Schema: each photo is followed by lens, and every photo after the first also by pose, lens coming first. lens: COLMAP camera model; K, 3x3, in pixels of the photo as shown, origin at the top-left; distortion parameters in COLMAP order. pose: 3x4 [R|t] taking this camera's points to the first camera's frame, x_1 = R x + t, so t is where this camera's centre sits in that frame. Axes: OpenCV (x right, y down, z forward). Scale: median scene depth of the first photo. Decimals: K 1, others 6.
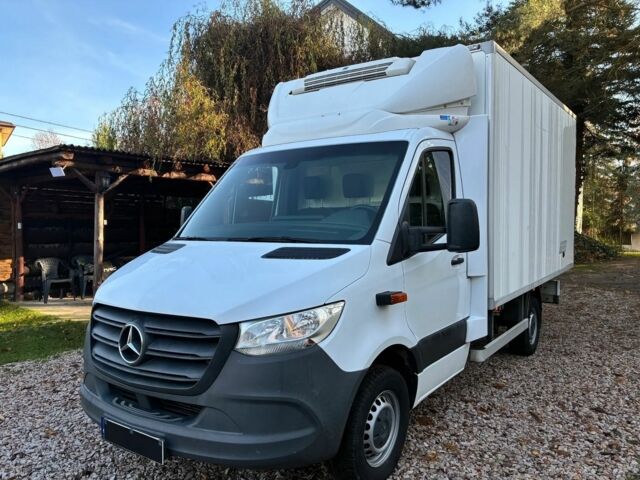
lens RADIAL K [[505.8, 0, 320.0], [0, 505.8, 240.0], [0, 0, 1]] dist [0.013093, -0.000537]
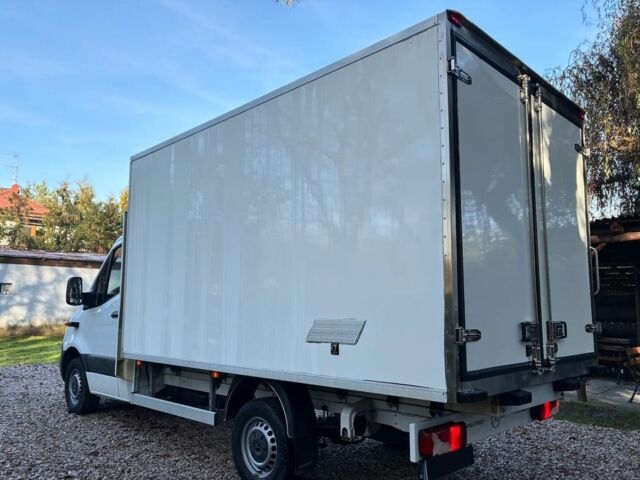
lens RADIAL K [[528.5, 0, 324.2], [0, 528.5, 250.6], [0, 0, 1]] dist [0.043970, -0.001784]
pose [[-0.166826, -0.097504, -0.981153, 1.621119], [-0.044496, 0.994829, -0.091297, -0.030787], [0.984982, 0.028427, -0.170302, 1.762092]]
